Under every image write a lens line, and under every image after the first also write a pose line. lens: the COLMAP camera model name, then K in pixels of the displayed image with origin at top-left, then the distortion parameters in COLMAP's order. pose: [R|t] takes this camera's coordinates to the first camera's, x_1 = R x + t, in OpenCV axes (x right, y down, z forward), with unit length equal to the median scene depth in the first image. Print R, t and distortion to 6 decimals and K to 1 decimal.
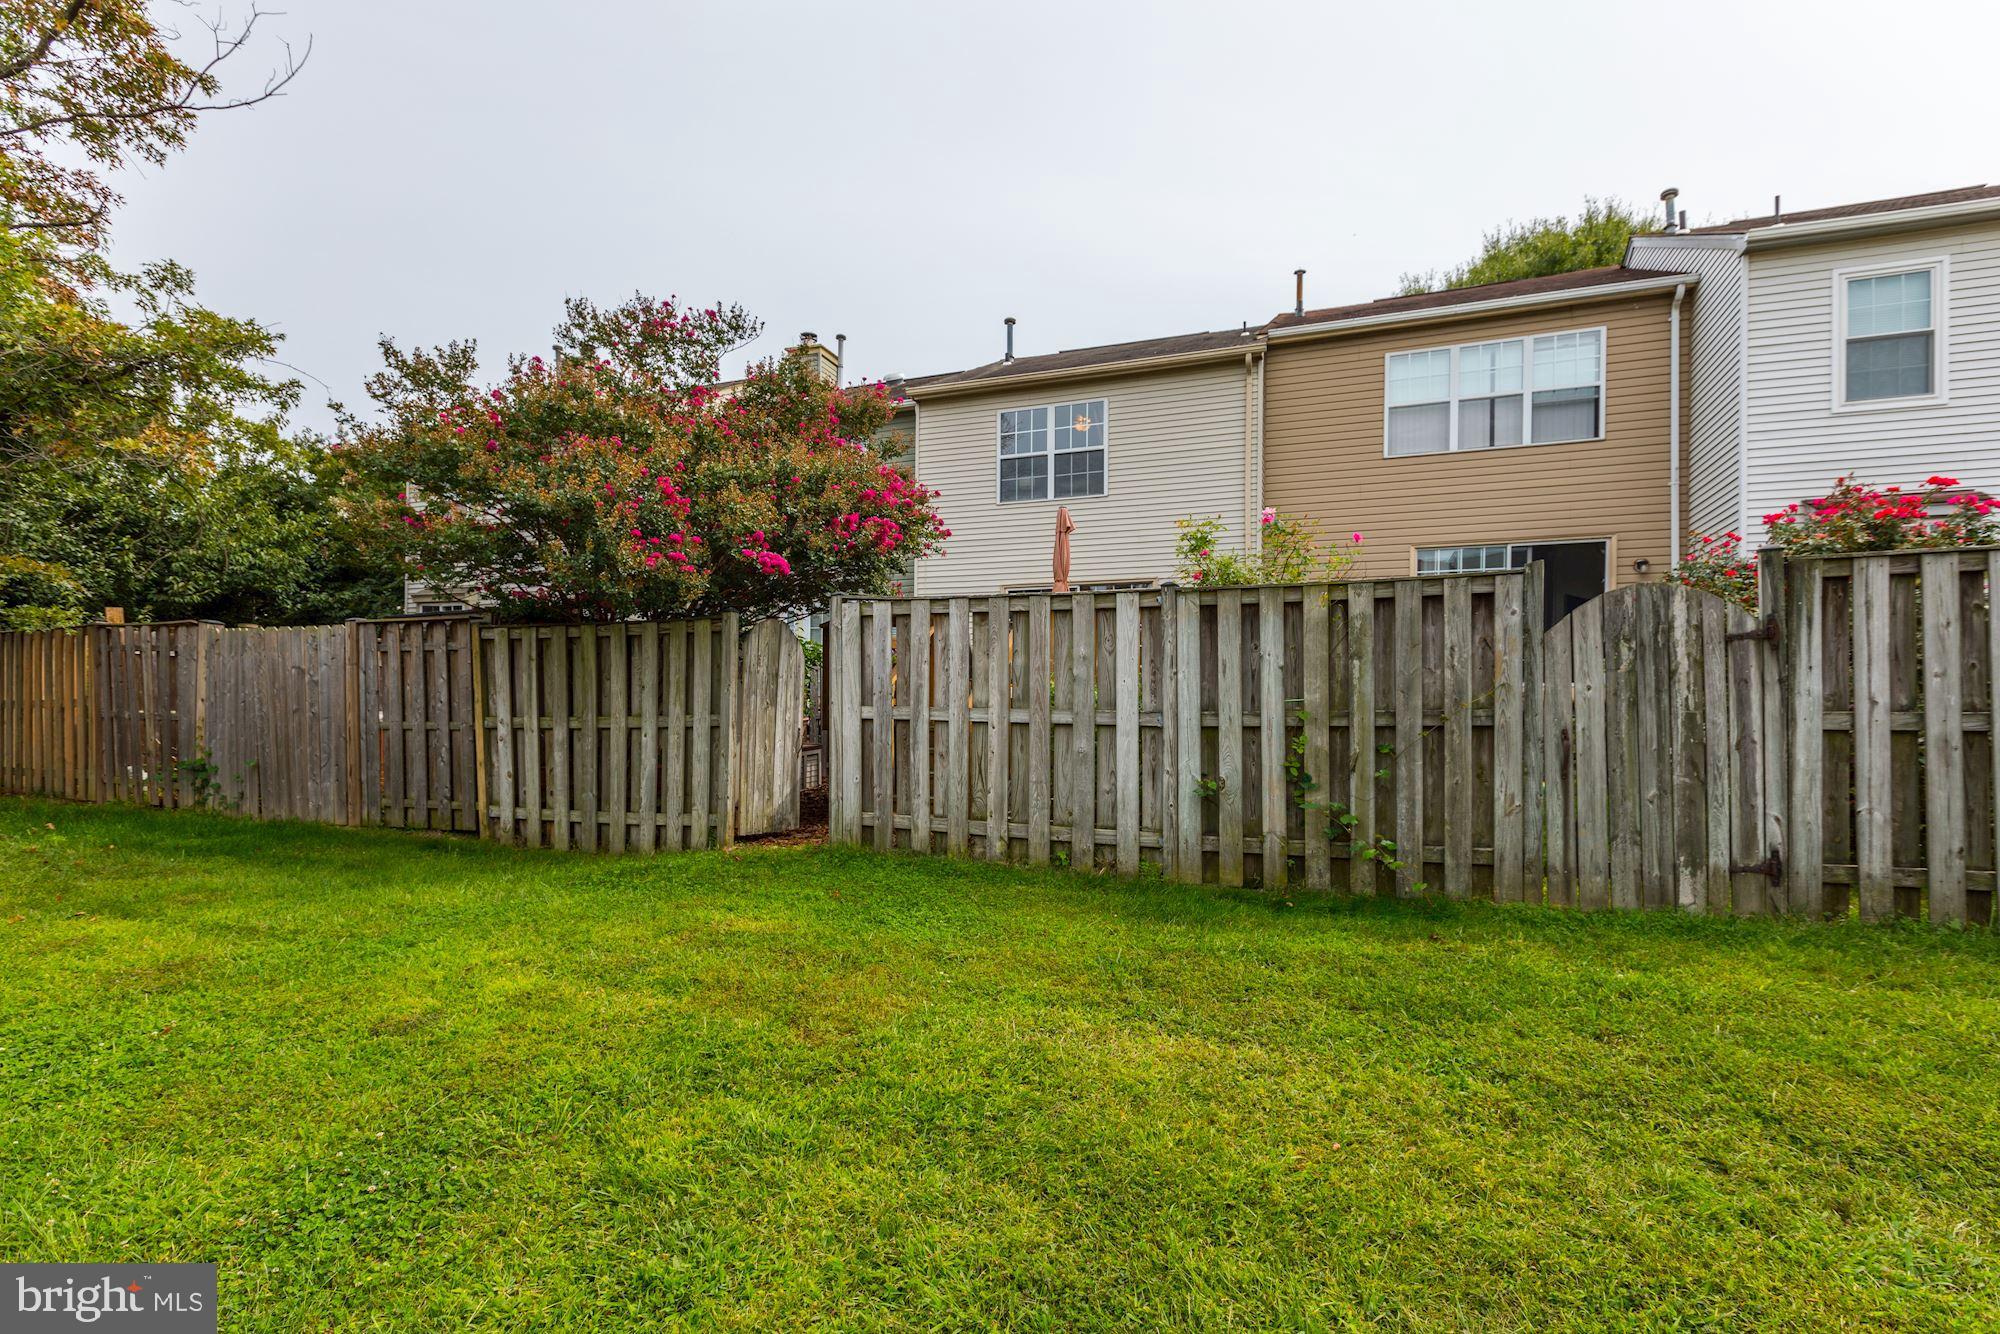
lens RADIAL K [[929.0, 0, 1024.3], [0, 929.0, 728.6], [0, 0, 1]] dist [-0.000220, 0.000193]
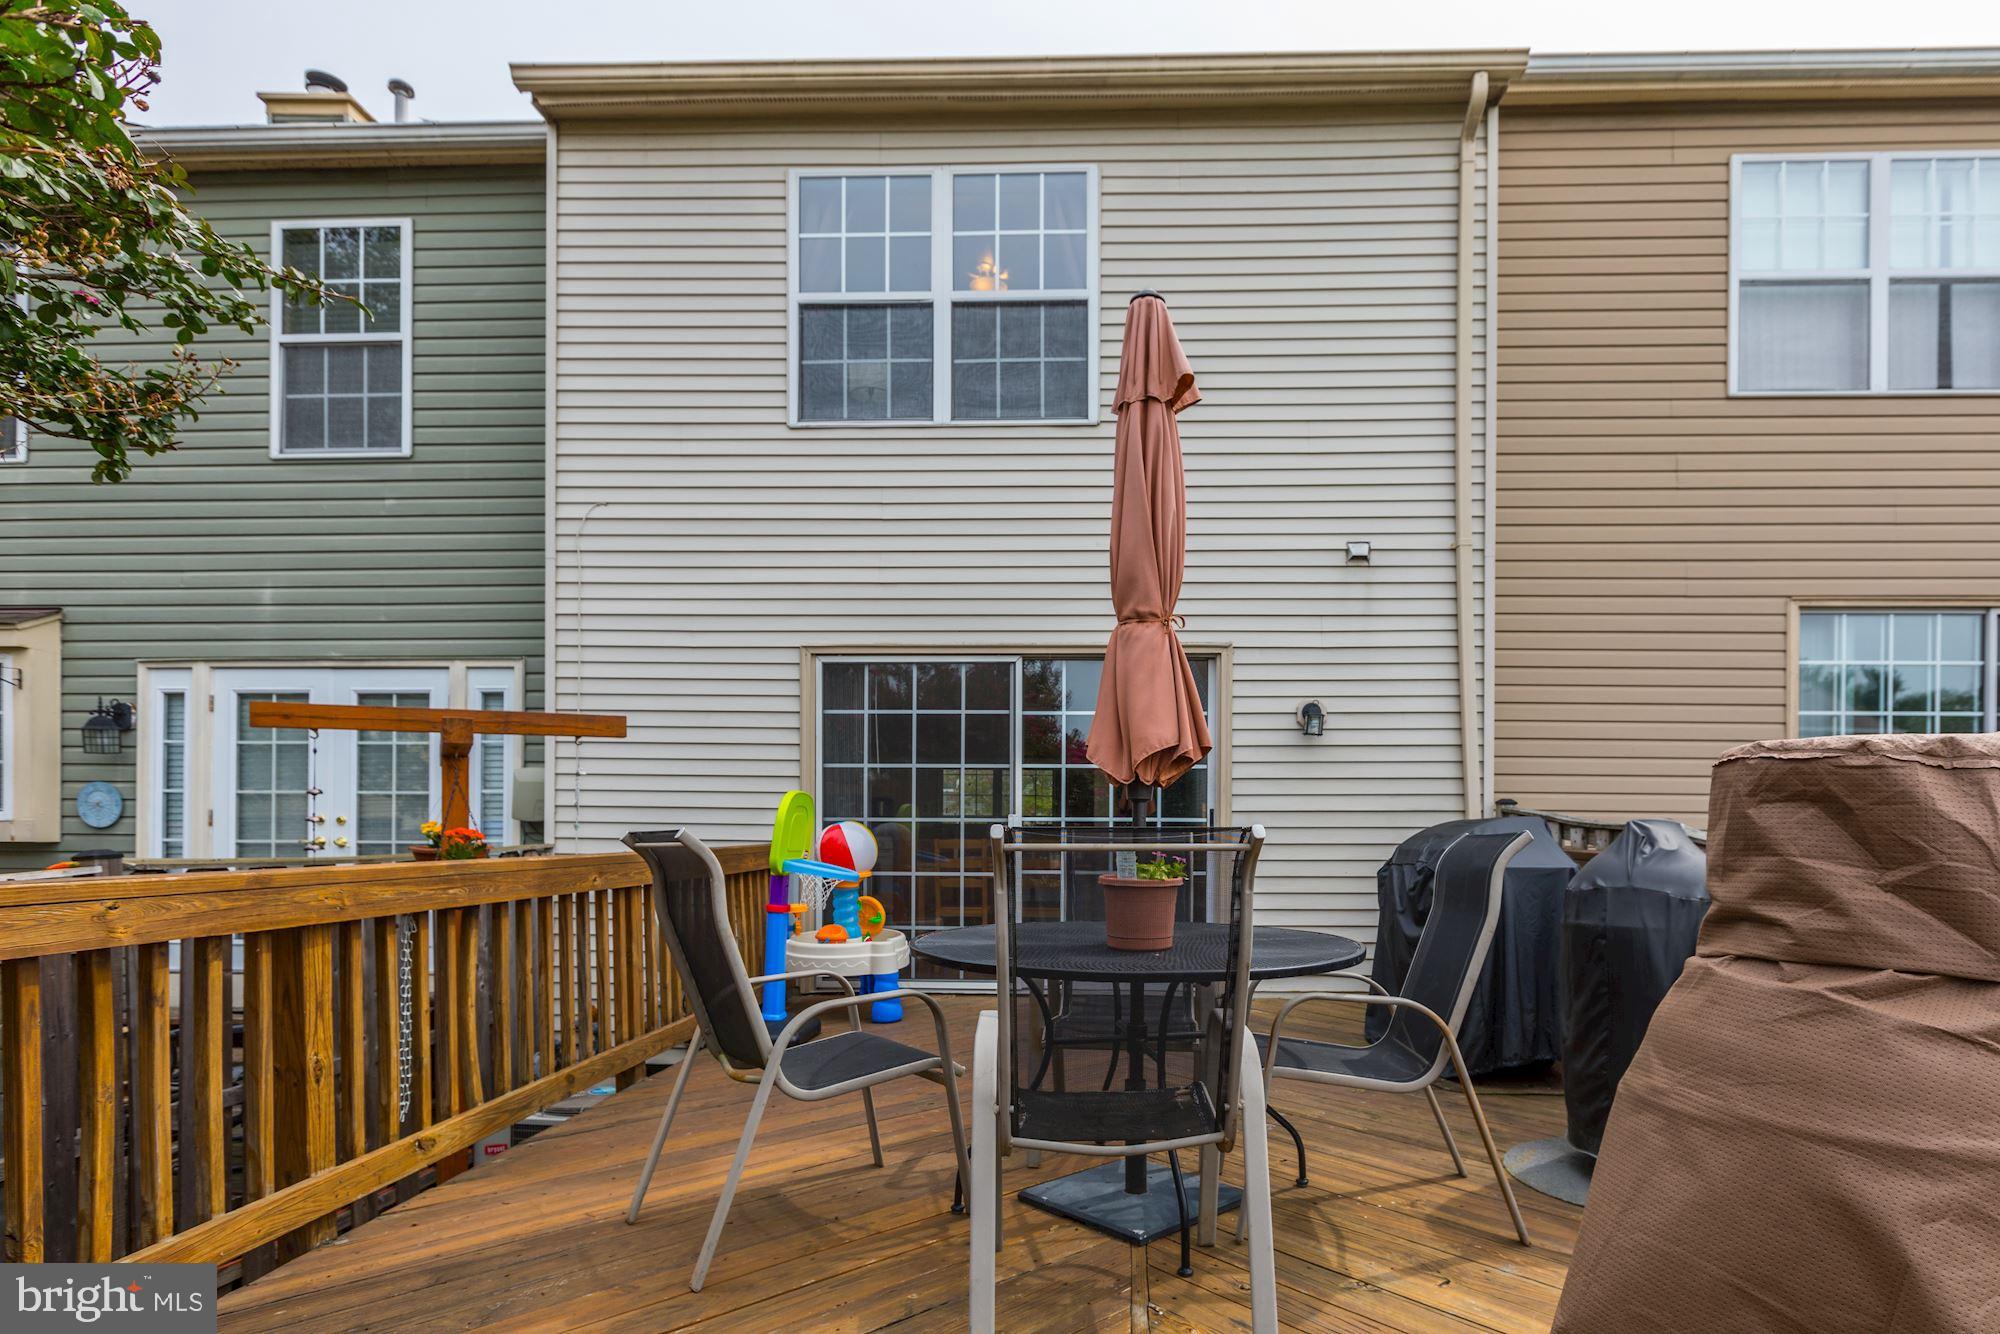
lens RADIAL K [[1015.2, 0, 1089.8], [0, 1015.2, 839.7], [0, 0, 1]] dist [0.000367, -0.000580]
pose [[0.952957, -0.003513, 0.303086, -0.079020], [0.001431, 0.999974, 0.007090, -0.162703], [-0.303103, -0.006323, 0.952937, 1.185160]]
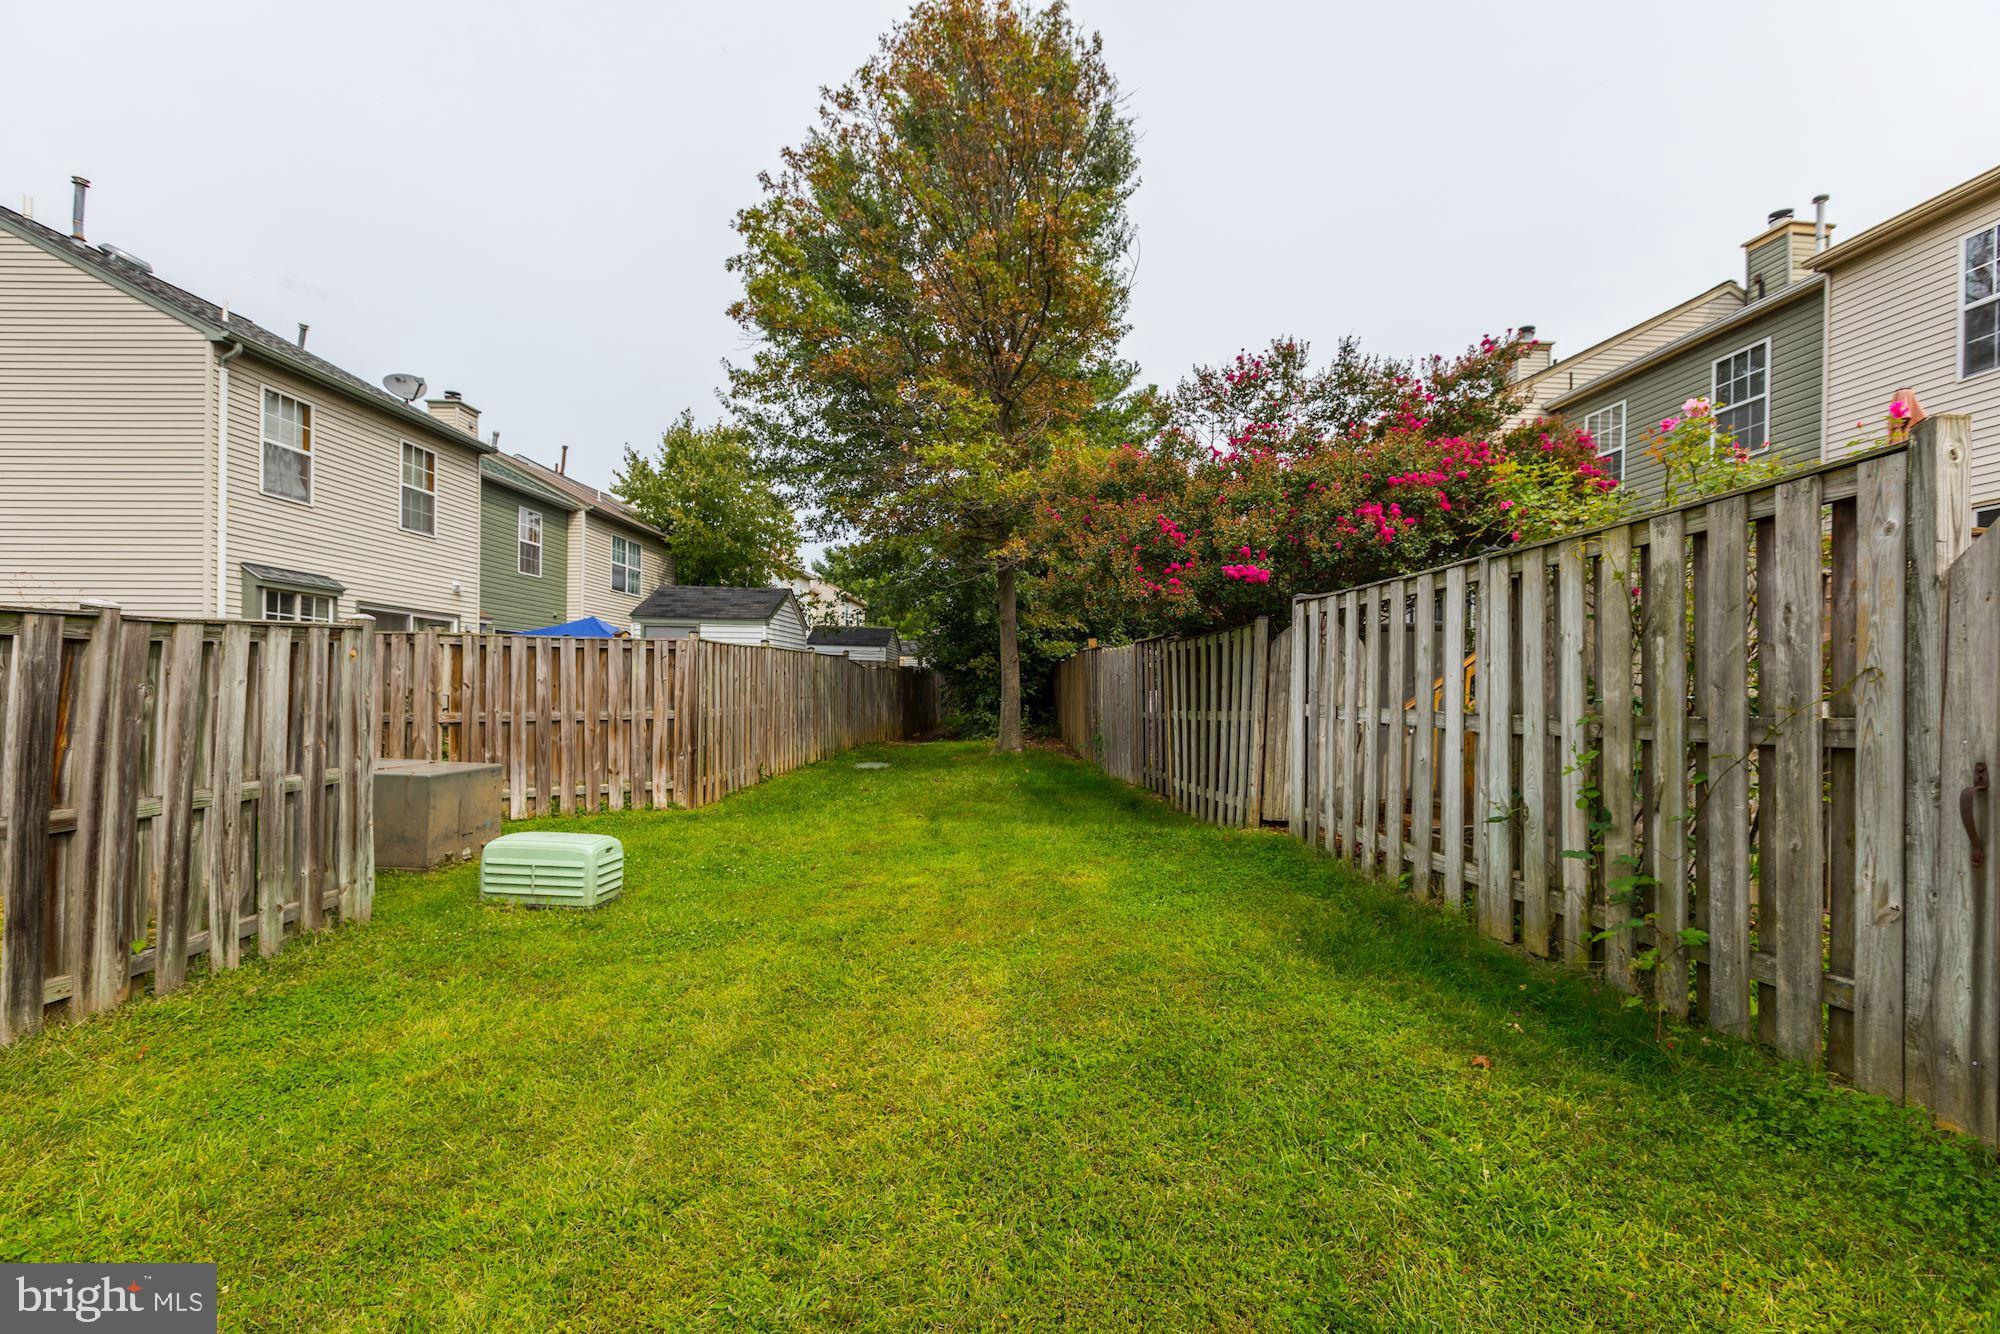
lens RADIAL K [[936.9, 0, 1021.4], [0, 936.9, 705.6], [0, 0, 1]] dist [0.000721, 0.000779]
pose [[0.438114, 0.000555, -0.898919, 0.562135], [-0.005555, 0.999982, -0.002090, -0.017367], [0.898902, 0.005909, 0.438109, 0.247287]]
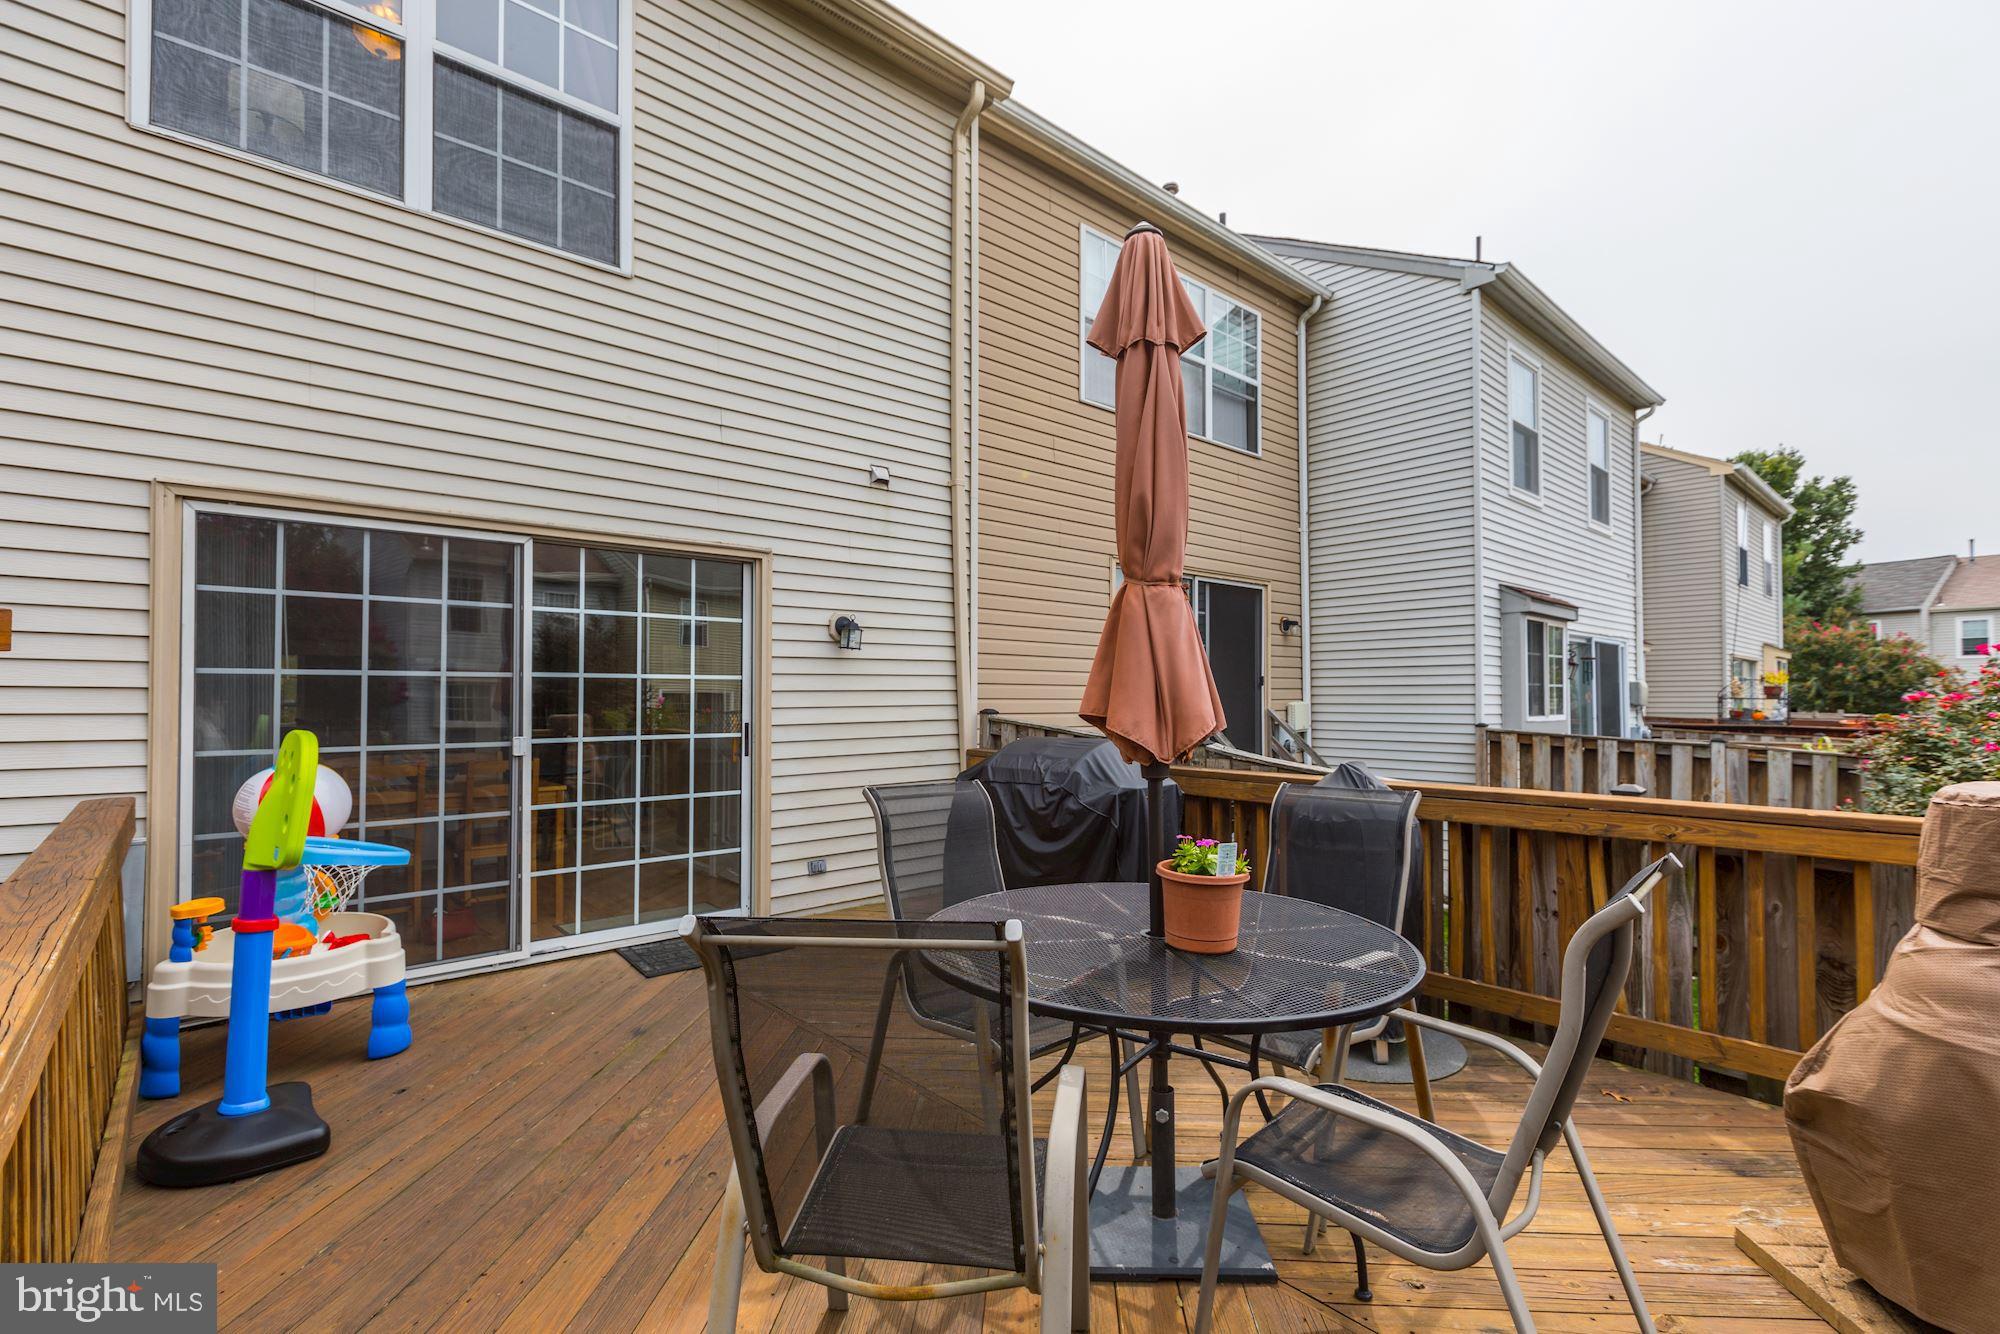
lens RADIAL K [[901.7, 0, 988.8], [0, 901.7, 680.7], [0, 0, 1]] dist [-0.001467, 0.000047]
pose [[0.485329, 0.006897, 0.874305, -0.246034], [0.002831, 0.999951, -0.009459, -0.206728], [-0.874327, 0.007066, 0.485285, 1.448522]]
